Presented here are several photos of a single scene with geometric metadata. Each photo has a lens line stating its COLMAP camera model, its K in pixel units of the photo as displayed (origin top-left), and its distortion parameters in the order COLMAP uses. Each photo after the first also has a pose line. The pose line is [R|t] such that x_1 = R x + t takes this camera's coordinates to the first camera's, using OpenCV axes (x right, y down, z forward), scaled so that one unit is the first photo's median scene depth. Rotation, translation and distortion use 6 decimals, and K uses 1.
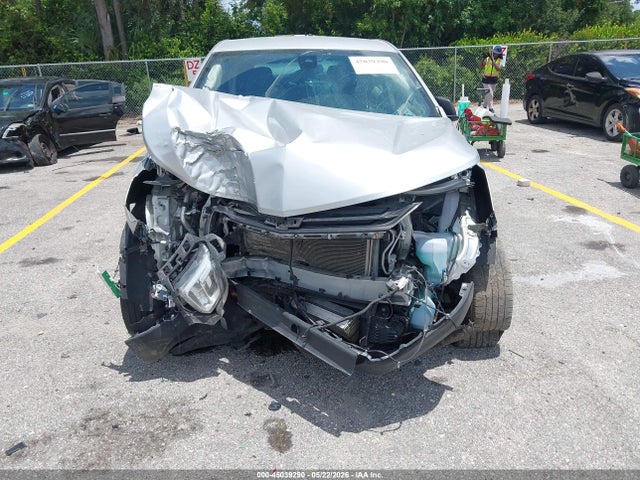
lens RADIAL K [[504.9, 0, 320.0], [0, 504.9, 240.0], [0, 0, 1]] dist [0.008299, -0.001026]
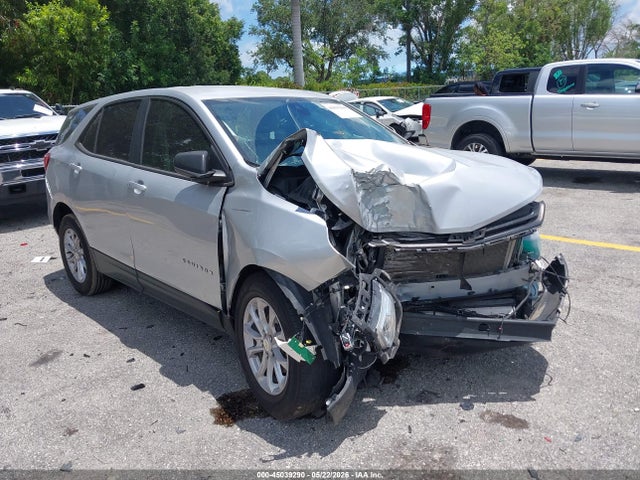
lens RADIAL K [[508.4, 0, 320.0], [0, 508.4, 240.0], [0, 0, 1]] dist [0.006002, -0.005398]
pose [[0.760171, -0.182001, 0.623711, -0.872532], [0.245552, 0.969244, -0.016446, -0.075558], [-0.601535, 0.165655, 0.781482, 0.240310]]
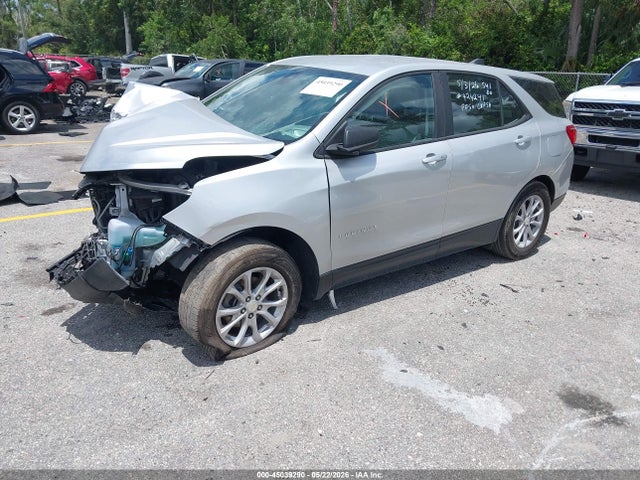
lens RADIAL K [[507.4, 0, 320.0], [0, 507.4, 240.0], [0, 0, 1]] dist [0.001052, -0.001071]
pose [[0.561527, 0.320291, -0.762955, 1.246488], [-0.331963, 0.931792, 0.146847, -0.257059], [0.757950, 0.170814, 0.629551, 0.503625]]
